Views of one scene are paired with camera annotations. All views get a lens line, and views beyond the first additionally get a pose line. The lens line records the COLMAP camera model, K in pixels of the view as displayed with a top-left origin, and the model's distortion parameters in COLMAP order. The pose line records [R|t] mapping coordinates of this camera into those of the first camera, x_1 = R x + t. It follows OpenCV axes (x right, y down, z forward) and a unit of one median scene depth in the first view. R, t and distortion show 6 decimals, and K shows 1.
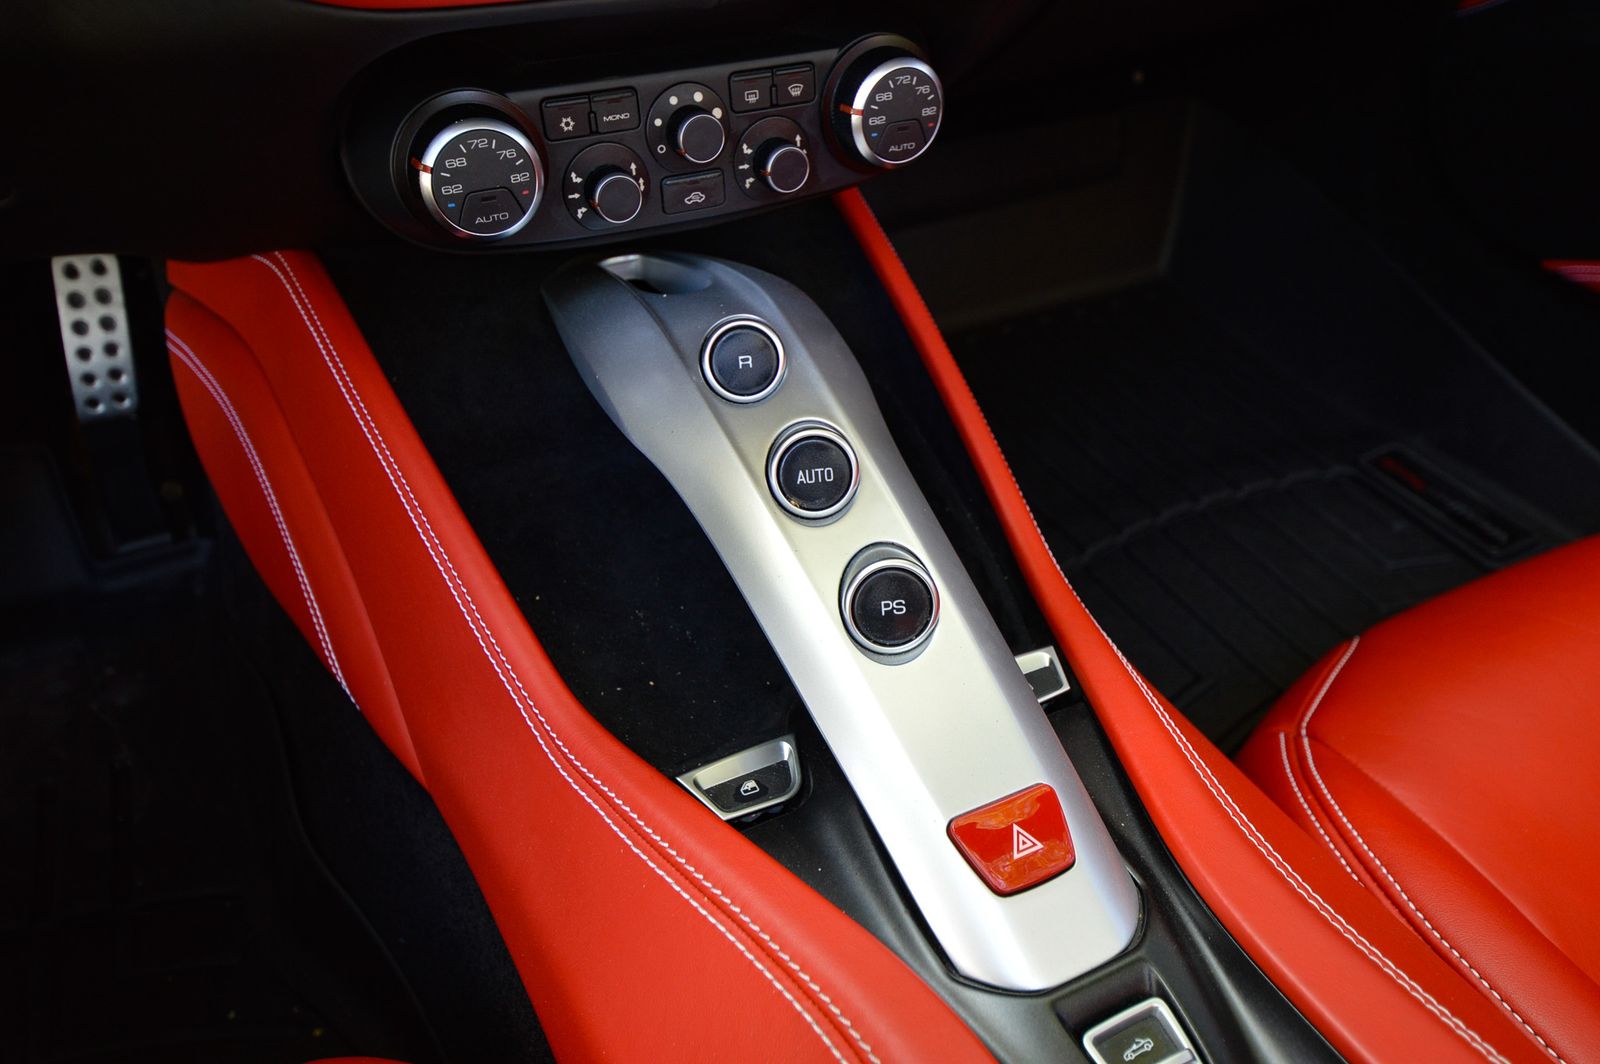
lens RADIAL K [[1159.6, 0, 804.4], [0, 1159.6, 530.6], [0, 0, 1]] dist [0.005319, 0.003608]
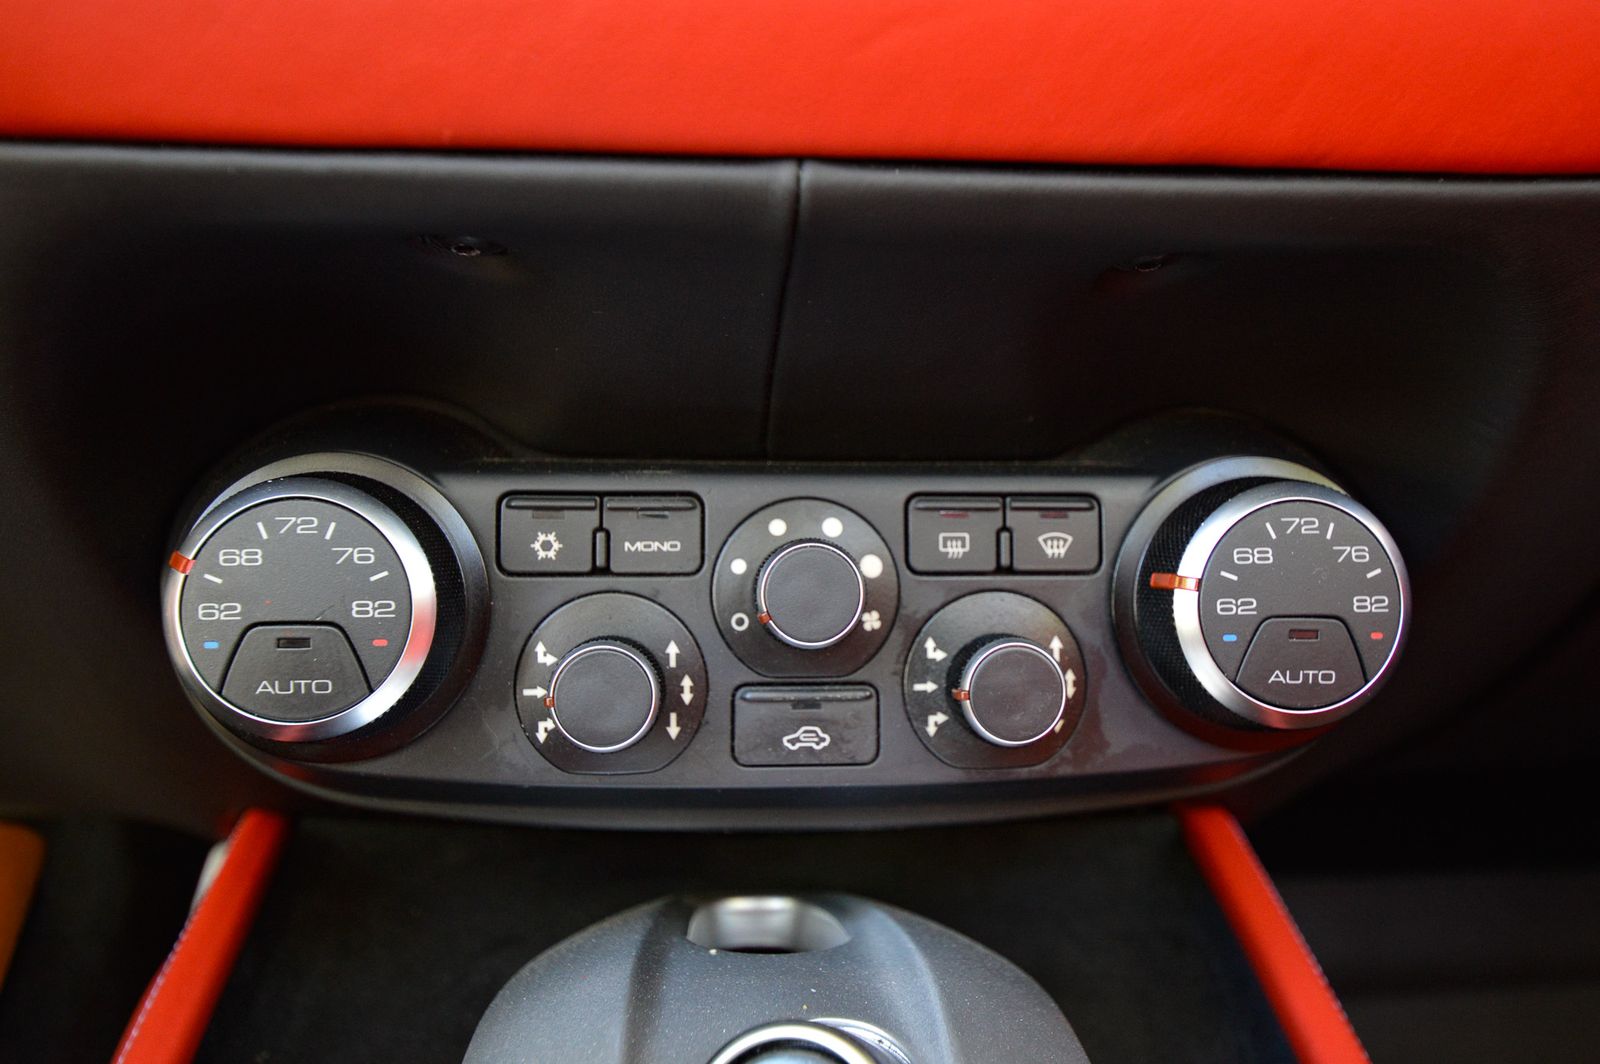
lens RADIAL K [[1215.3, 0, 807.1], [0, 1215.3, 526.1], [0, 0, 1]] dist [0.002725, 0.007885]
pose [[0.931840, 0.017036, -0.362468, 0.081917], [-0.223514, 0.813853, -0.536363, -0.105834], [0.285858, 0.580821, 0.762189, 0.628501]]
